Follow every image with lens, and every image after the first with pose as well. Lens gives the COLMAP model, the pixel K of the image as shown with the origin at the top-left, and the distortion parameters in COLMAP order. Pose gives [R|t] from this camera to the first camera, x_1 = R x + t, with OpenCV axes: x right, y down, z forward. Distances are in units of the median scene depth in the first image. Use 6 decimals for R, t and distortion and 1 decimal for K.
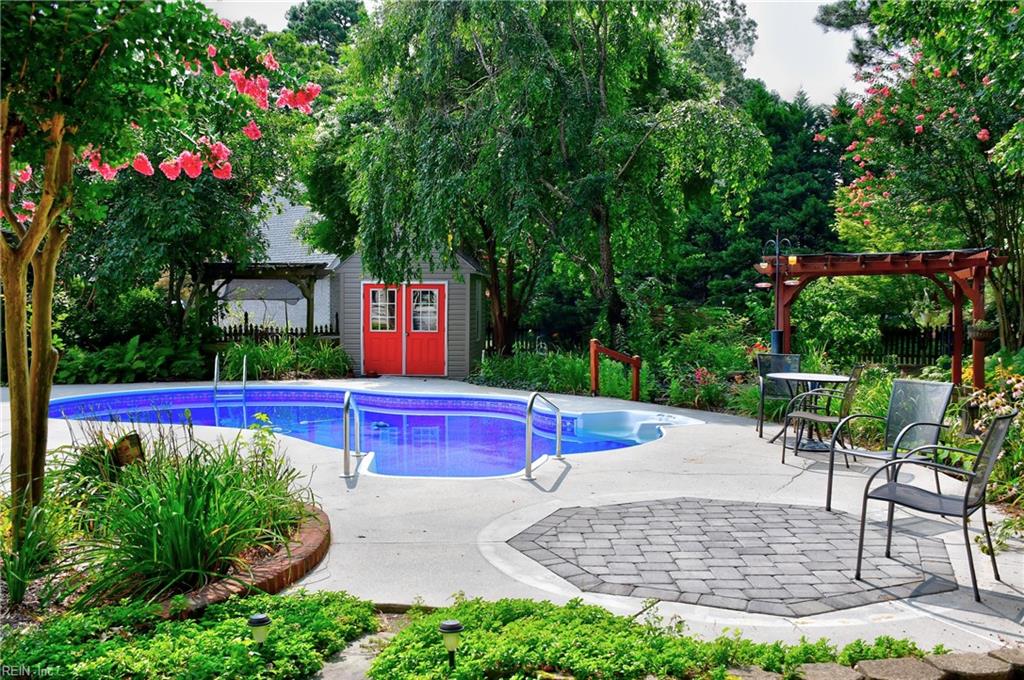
lens RADIAL K [[883.2, 0, 515.4], [0, 883.2, 337.6], [0, 0, 1]] dist [-0.085985, 0.037657]
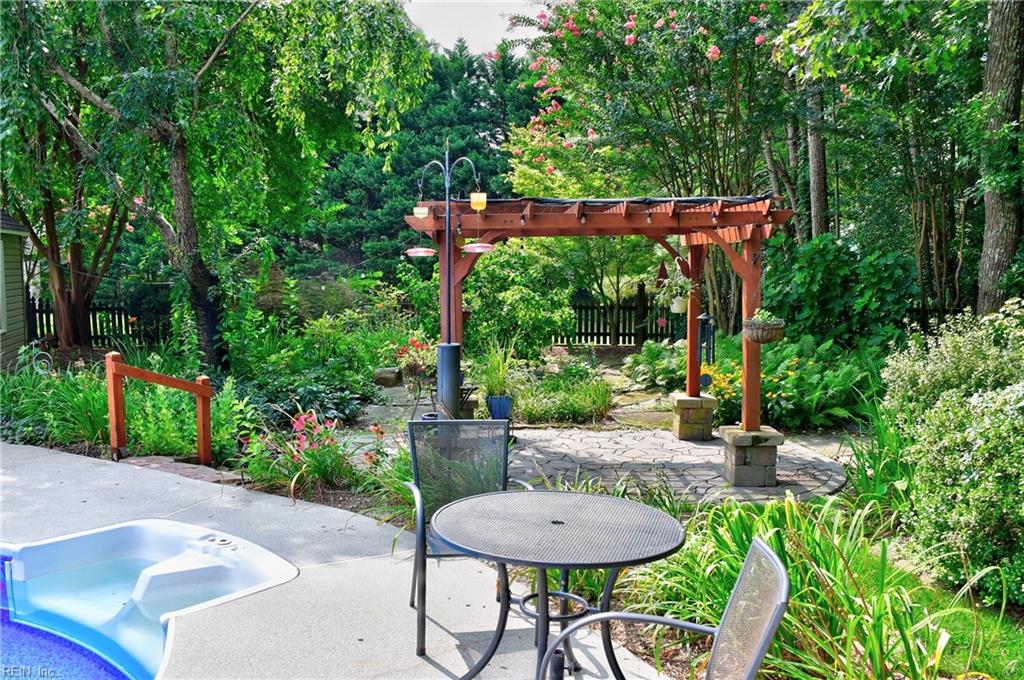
lens RADIAL K [[883.2, 0, 512.9], [0, 883.2, 335.6], [0, 0, 1]] dist [-0.085985, 0.037657]
pose [[0.930047, -0.028493, 0.366334, 0.081122], [0.013283, 0.998944, 0.043974, -0.018782], [-0.367200, -0.036032, 0.929444, 0.283380]]
